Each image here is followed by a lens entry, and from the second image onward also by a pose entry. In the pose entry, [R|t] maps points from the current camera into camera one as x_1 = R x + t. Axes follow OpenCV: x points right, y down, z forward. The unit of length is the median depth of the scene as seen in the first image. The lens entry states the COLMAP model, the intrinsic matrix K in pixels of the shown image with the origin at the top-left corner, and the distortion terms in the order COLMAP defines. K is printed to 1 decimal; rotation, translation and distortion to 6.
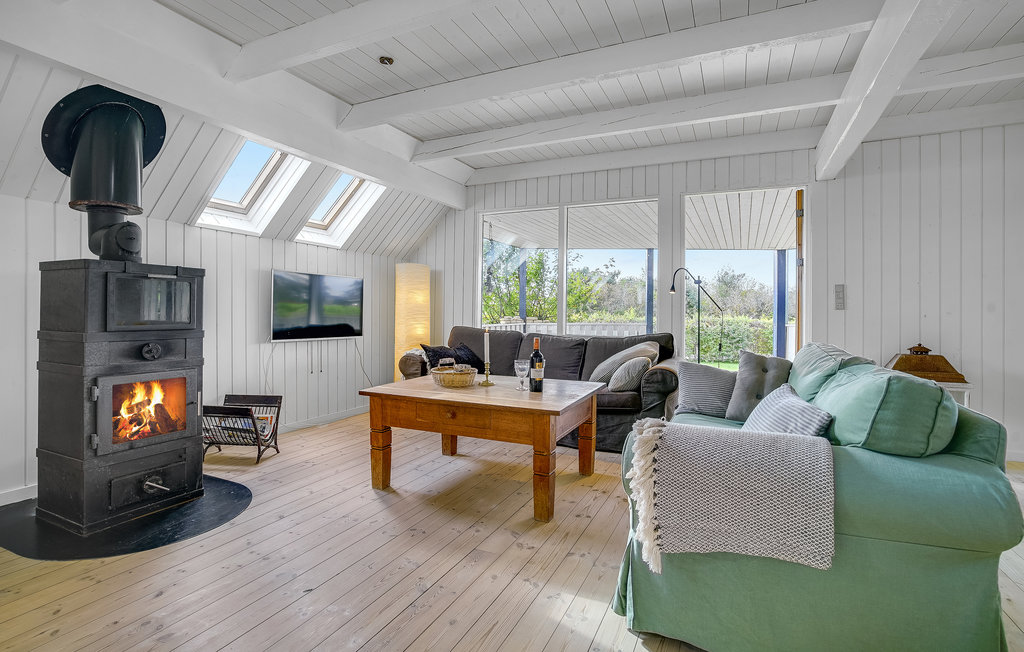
lens RADIAL K [[482.3, 0, 501.6], [0, 482.3, 308.8], [0, 0, 1]] dist [-0.021178, 0.000052]
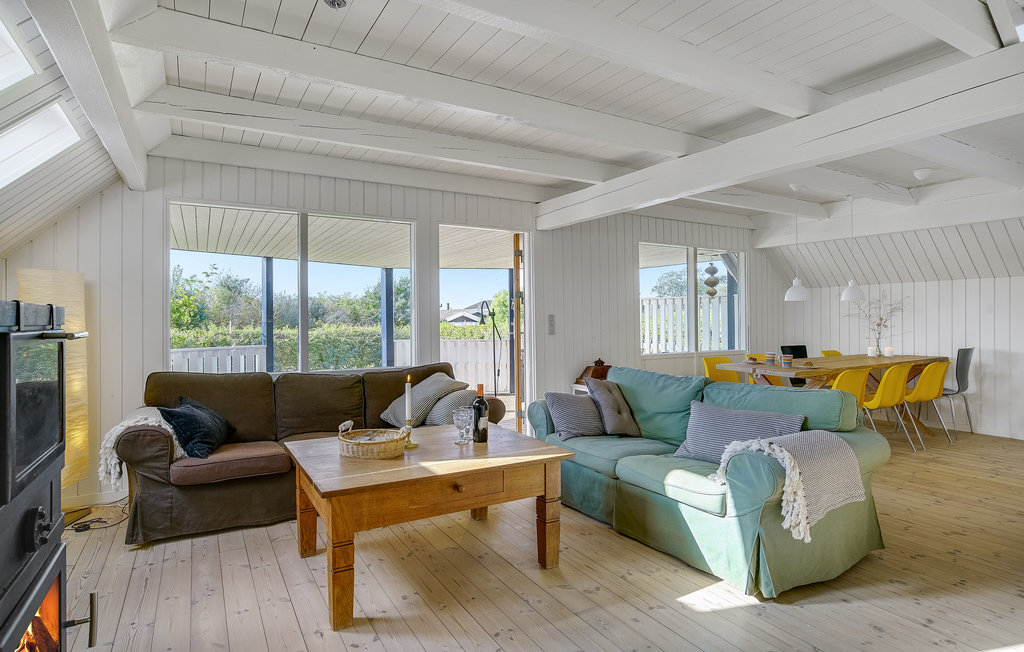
lens RADIAL K [[540.4, 0, 504.4], [0, 540.4, 316.9], [0, 0, 1]] dist [-0.020156, 0.000493]
pose [[0.575460, -0.005602, 0.817810, -0.540360], [0.003786, 0.999984, 0.004185, -0.051513], [-0.817821, 0.000688, 0.575473, 0.266911]]
